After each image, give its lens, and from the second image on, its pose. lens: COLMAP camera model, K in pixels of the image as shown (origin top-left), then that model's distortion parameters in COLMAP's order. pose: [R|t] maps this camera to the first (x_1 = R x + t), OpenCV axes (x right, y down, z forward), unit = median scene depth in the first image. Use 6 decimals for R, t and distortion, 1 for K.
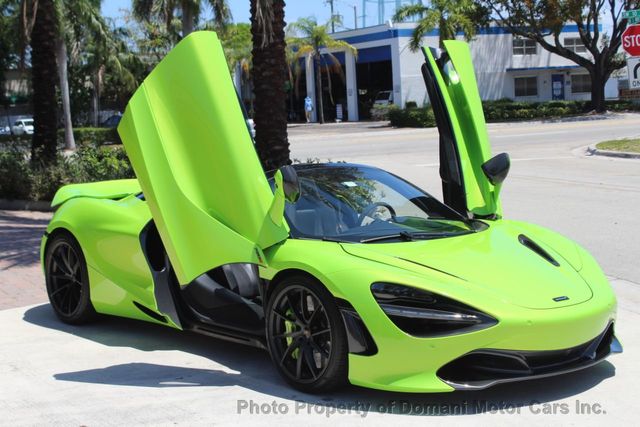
lens RADIAL K [[1109.1, 0, 283.7], [0, 1109.1, 212.9], [0, 0, 1]] dist [0.012792, 0.041302]
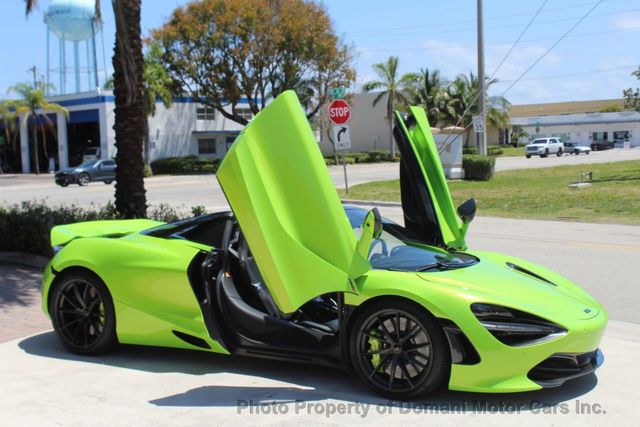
lens RADIAL K [[920.9, 0, 294.5], [0, 920.9, 212.1], [0, 0, 1]] dist [-0.008953, -0.017807]
pose [[0.938689, -0.003794, 0.344744, -0.082128], [0.017954, 0.999121, -0.037891, -0.000385], [-0.344297, 0.041757, 0.937932, 0.022525]]
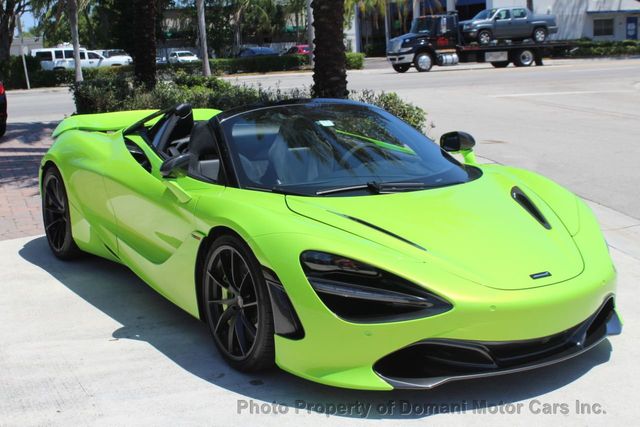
lens RADIAL K [[895.3, 0, 320.0], [0, 895.3, 213.5], [0, 0, 1]] dist [-0.019610, -0.014353]
pose [[0.995450, 0.027448, -0.091252, 0.028023], [-0.018859, 0.995423, 0.093686, -0.004848], [0.093406, -0.091539, 0.991411, 0.065036]]
